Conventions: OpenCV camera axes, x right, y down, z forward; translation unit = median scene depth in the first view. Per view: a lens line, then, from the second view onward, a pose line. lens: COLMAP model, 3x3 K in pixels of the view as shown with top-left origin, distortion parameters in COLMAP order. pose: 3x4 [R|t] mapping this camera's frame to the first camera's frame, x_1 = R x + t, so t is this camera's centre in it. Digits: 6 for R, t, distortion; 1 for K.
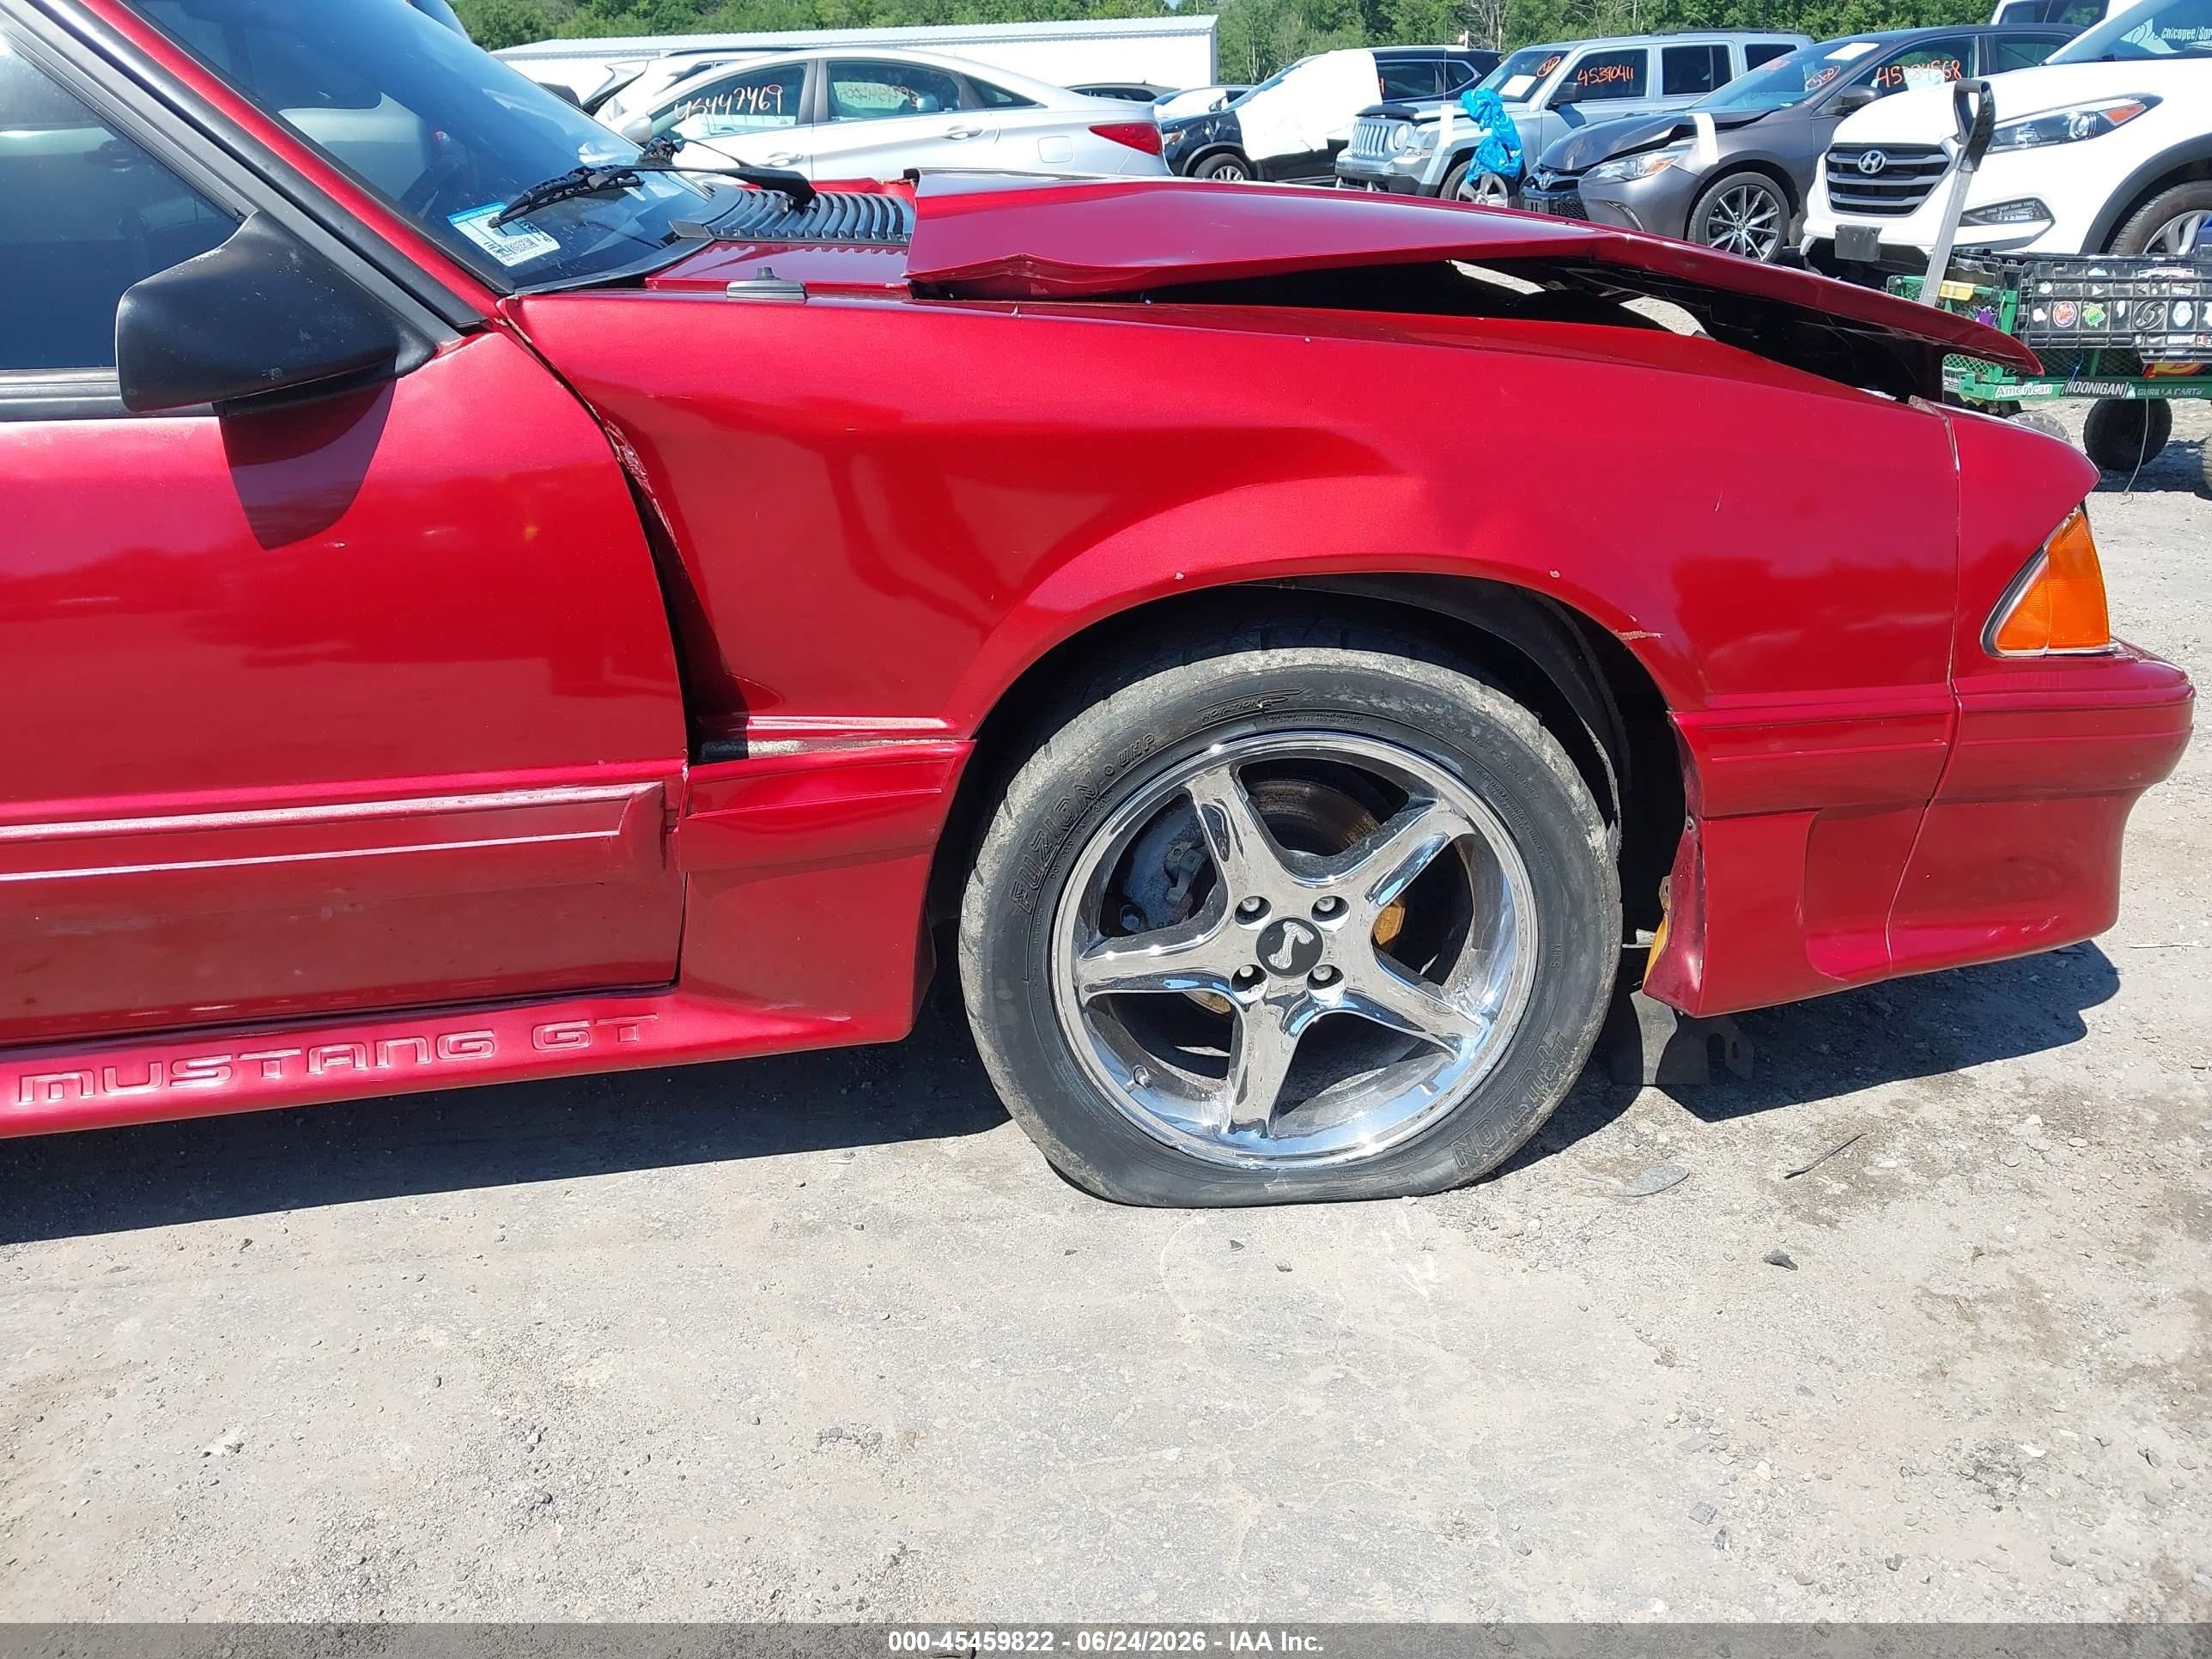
lens RADIAL K [[1849.3, 0, 1009.6], [0, 1849.3, 764.4], [0, 0, 1]] dist [0.021365, -0.009457]
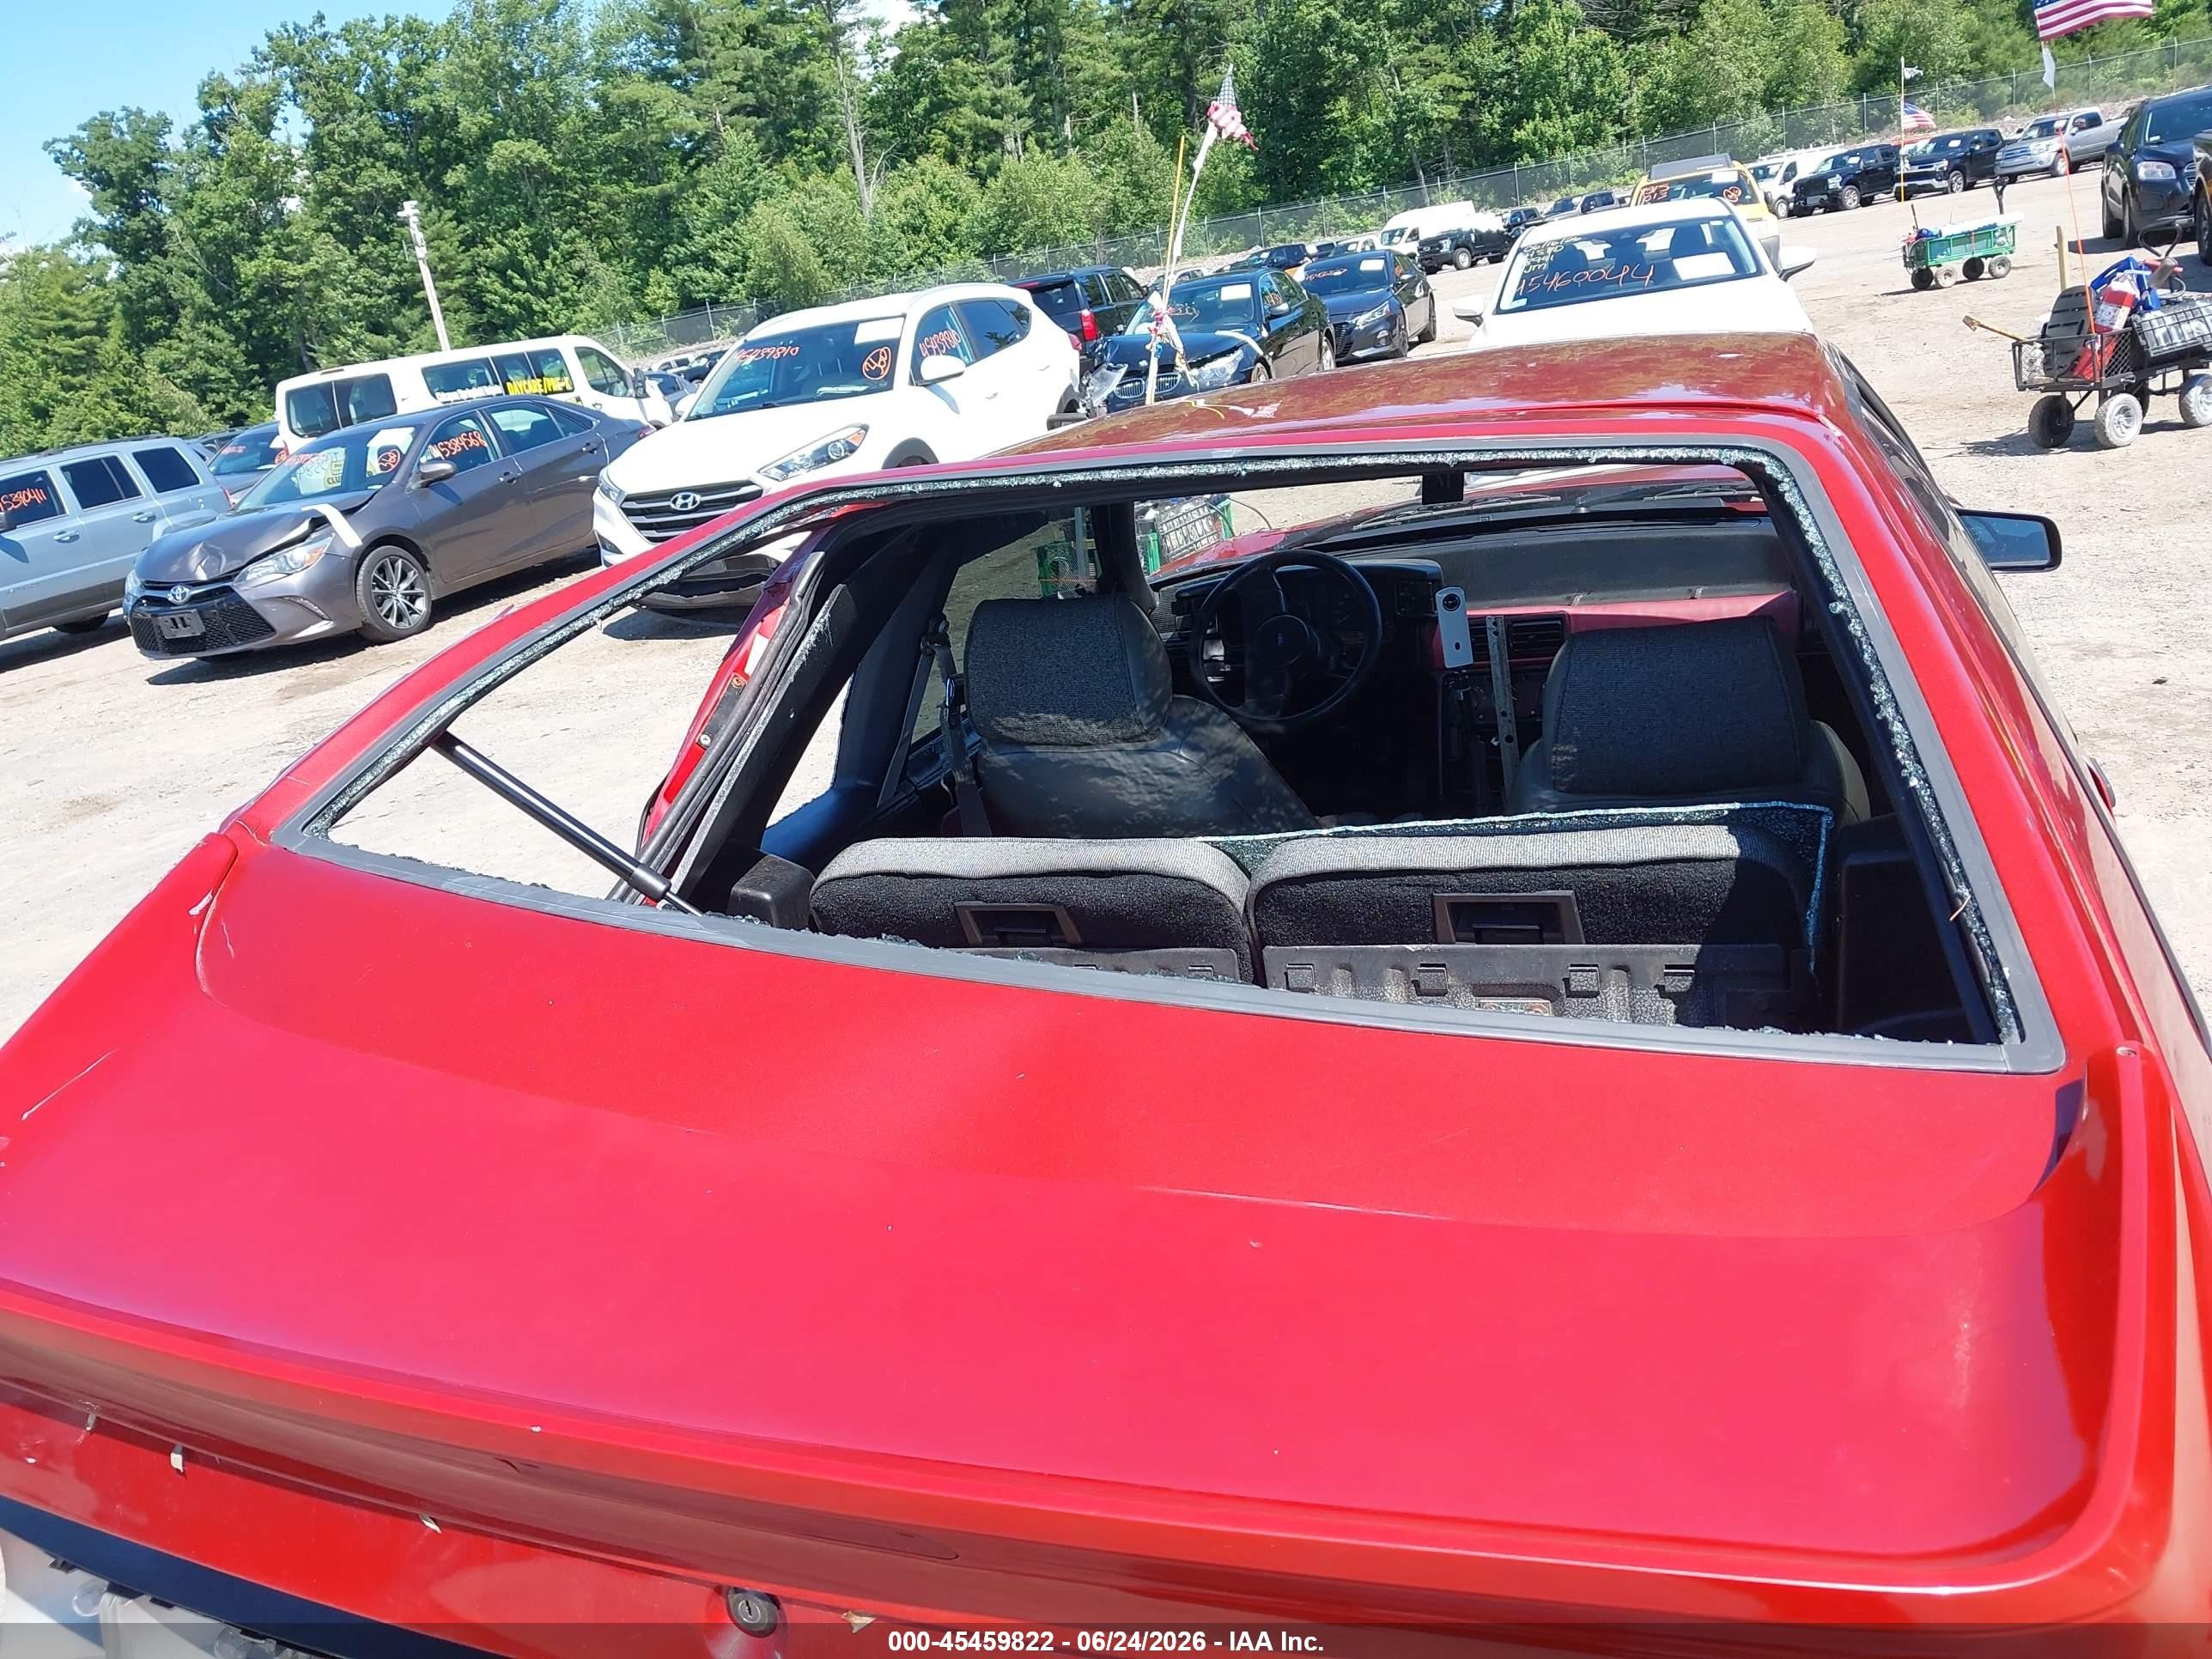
lens RADIAL K [[1849.3, 0, 1103.3], [0, 1849.3, 808.5], [0, 0, 1]] dist [0.021365, -0.009457]
pose [[0.491054, -0.297992, 0.818576, -0.344988], [0.427859, 0.901026, 0.071339, -0.070917], [-0.758817, 0.315204, 0.569951, 0.086545]]
